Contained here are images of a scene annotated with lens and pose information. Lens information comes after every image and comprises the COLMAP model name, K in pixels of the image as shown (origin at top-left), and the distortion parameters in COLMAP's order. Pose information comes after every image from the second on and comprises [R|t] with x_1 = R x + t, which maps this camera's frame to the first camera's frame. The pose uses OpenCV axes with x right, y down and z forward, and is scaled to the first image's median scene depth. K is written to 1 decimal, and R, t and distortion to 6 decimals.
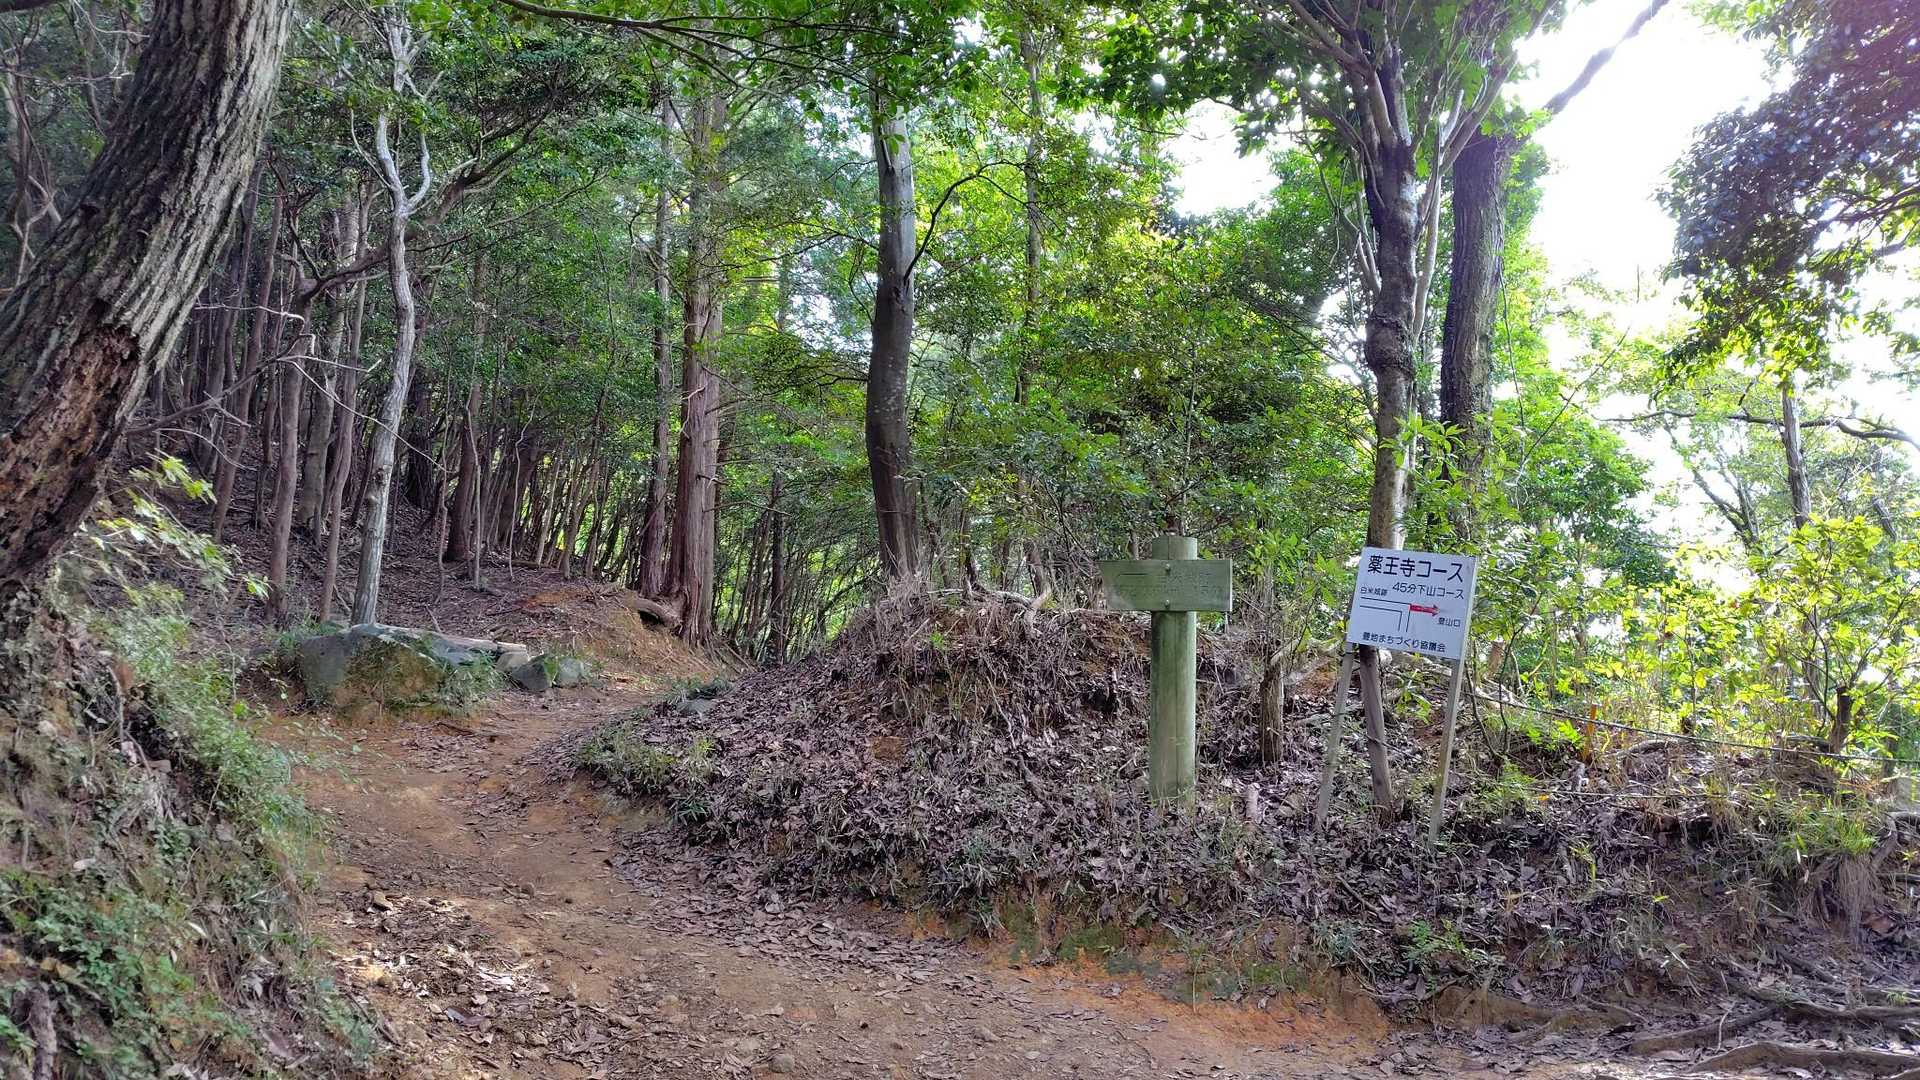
lens RADIAL K [[1373.0, 0, 969.2], [0, 1373.0, 549.5], [0, 0, 1]] dist [0.006391, 0.005463]
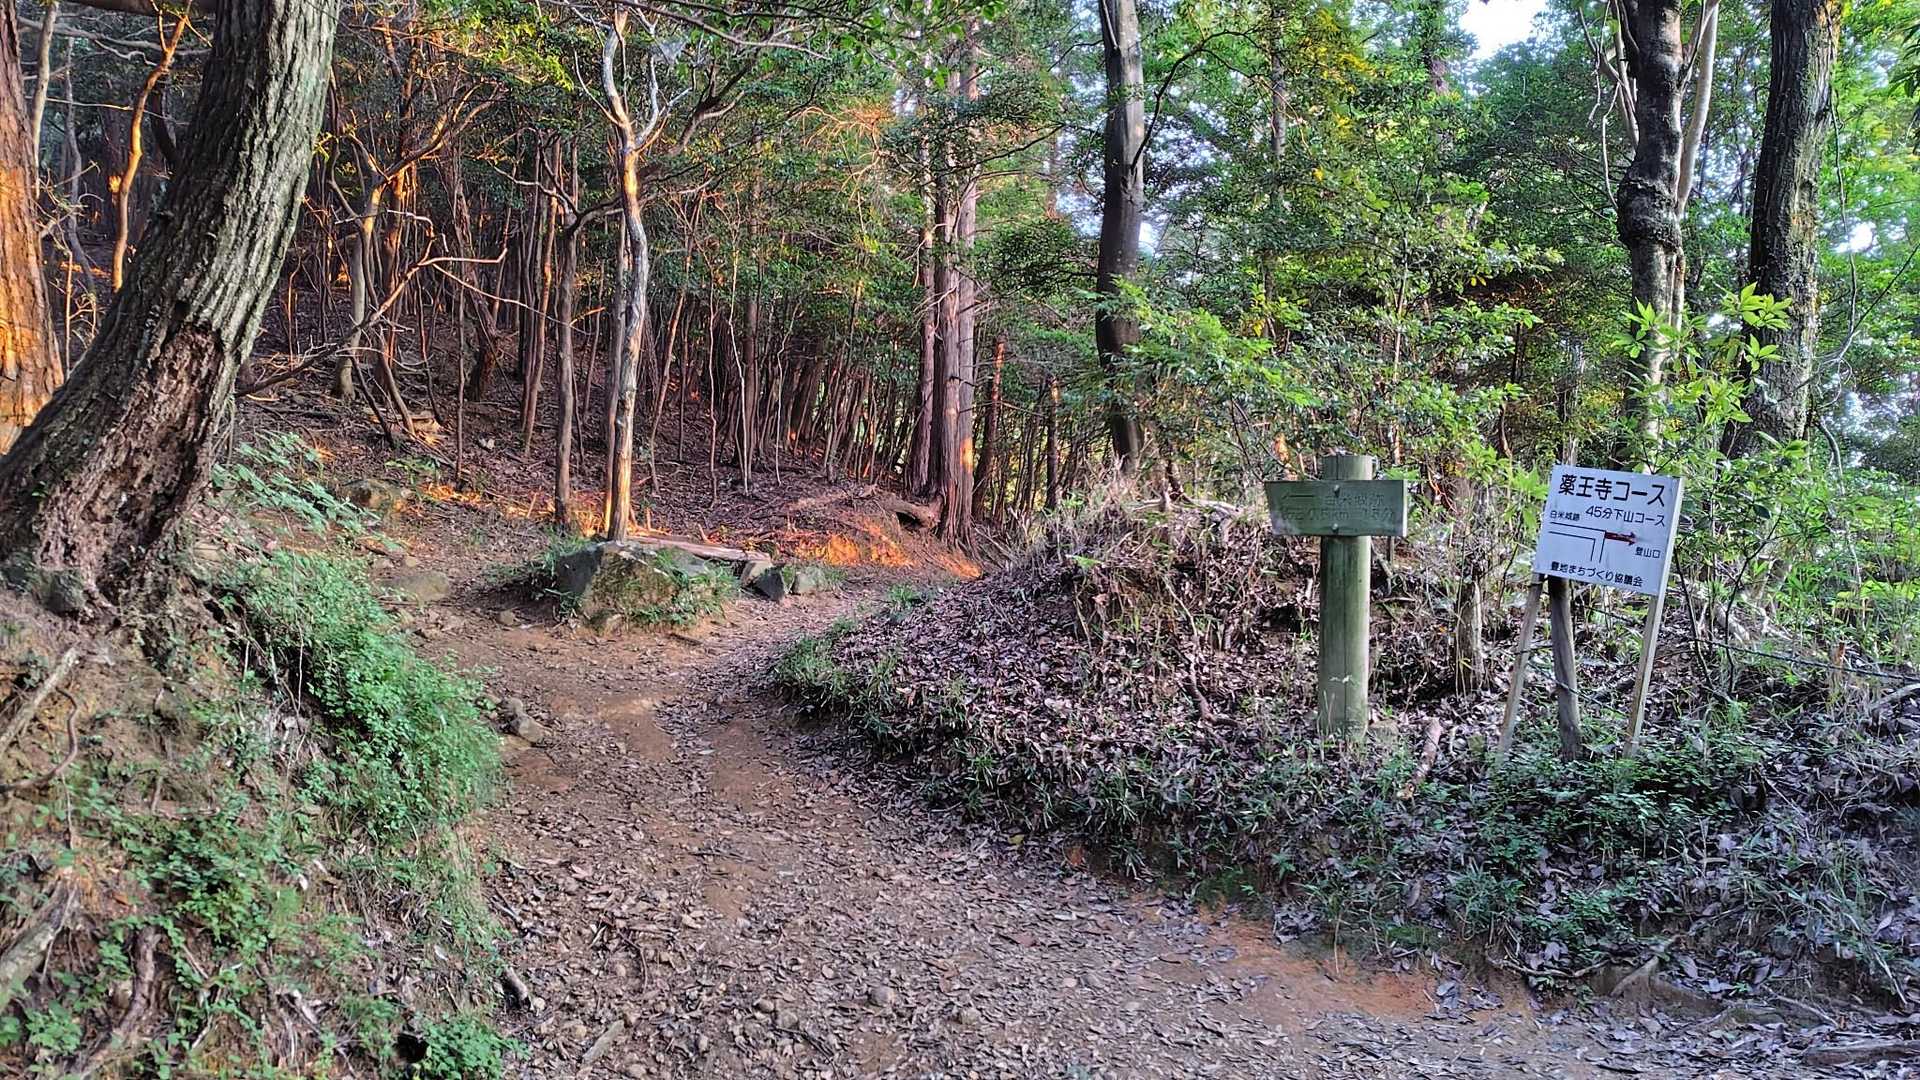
lens RADIAL K [[1373.0, 0, 955.2], [0, 1373.0, 531.1], [0, 0, 1]] dist [0.006391, 0.005463]
pose [[0.968007, -0.011171, -0.250673, 0.223516], [0.030450, 0.996855, 0.073164, -0.058324], [0.249067, -0.078456, 0.965303, 0.084992]]
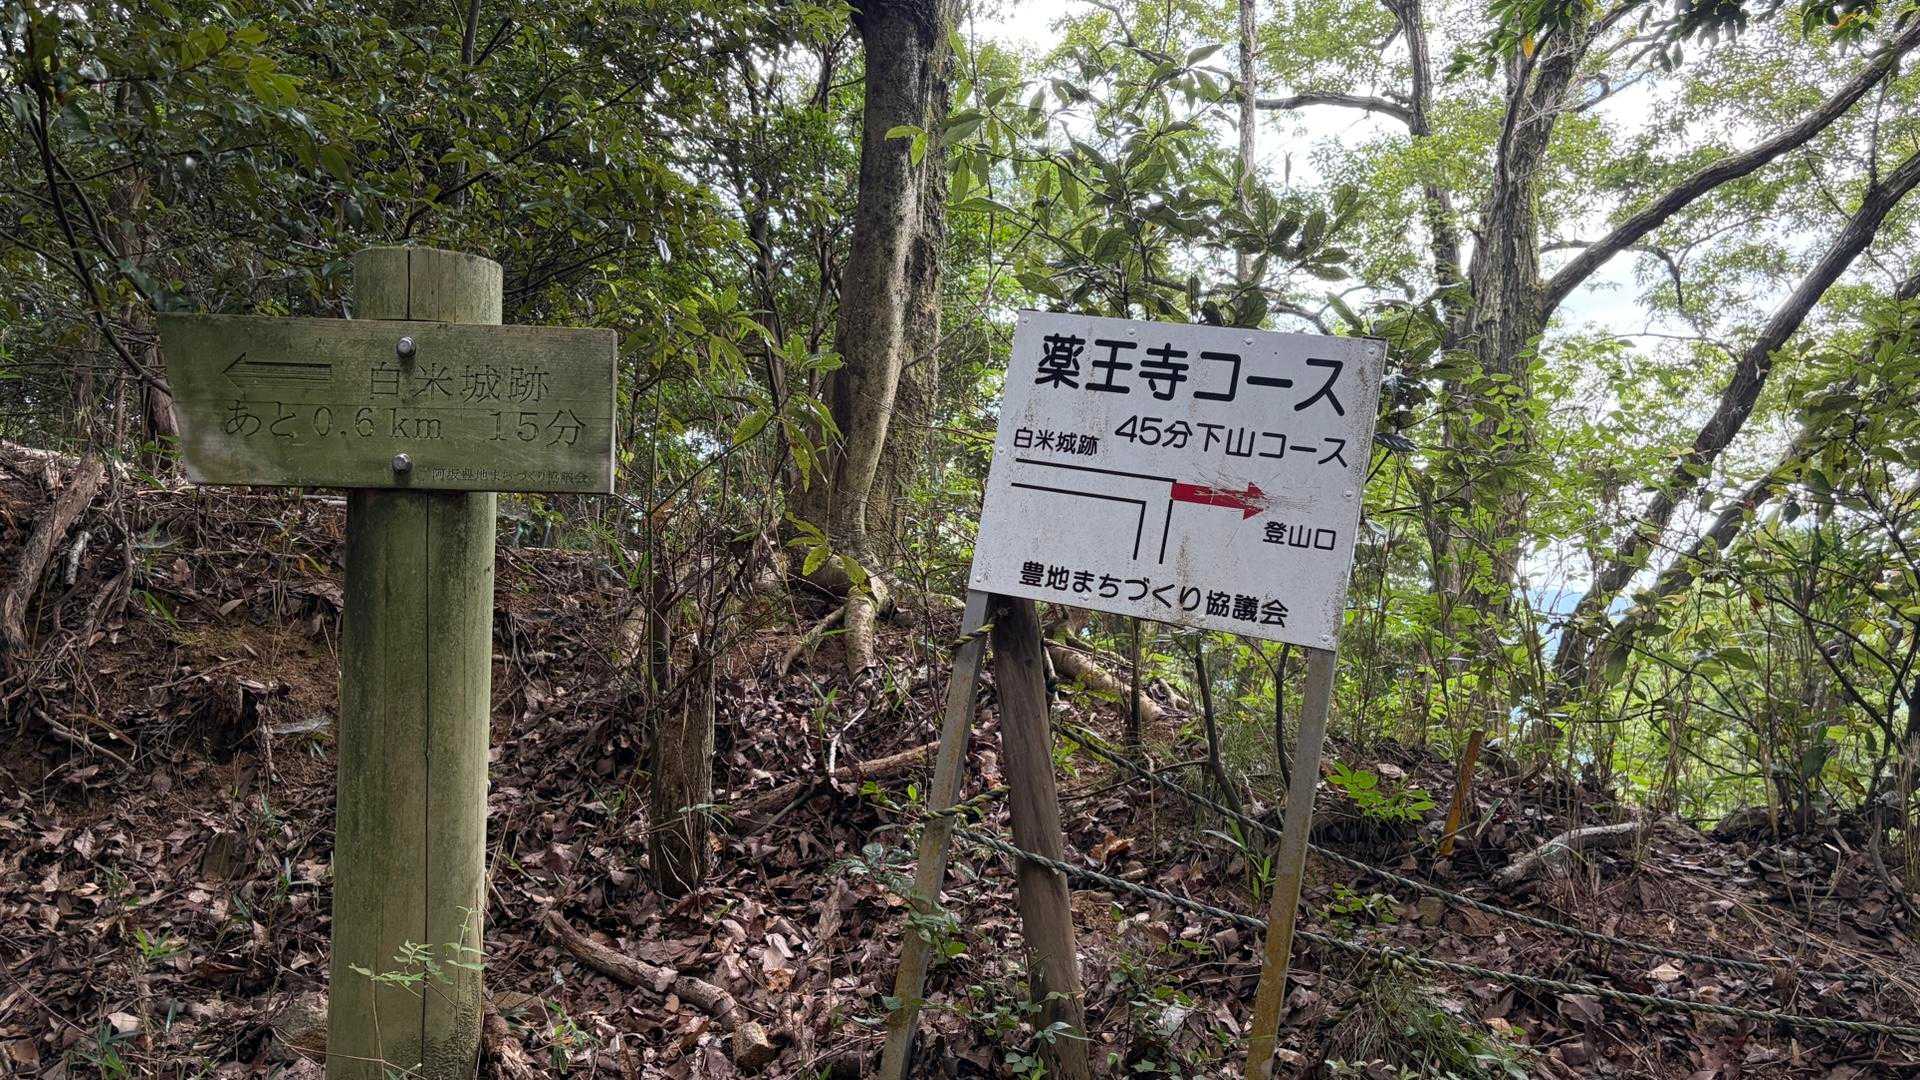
lens RADIAL K [[1373.0, 0, 958.4], [0, 1373.0, 544.1], [0, 0, 1]] dist [0.006391, 0.005463]
pose [[0.871602, 0.003243, 0.490204, 0.178410], [-0.039011, 0.997265, 0.062767, 0.057642], [-0.488660, -0.073831, 0.869345, 1.167704]]
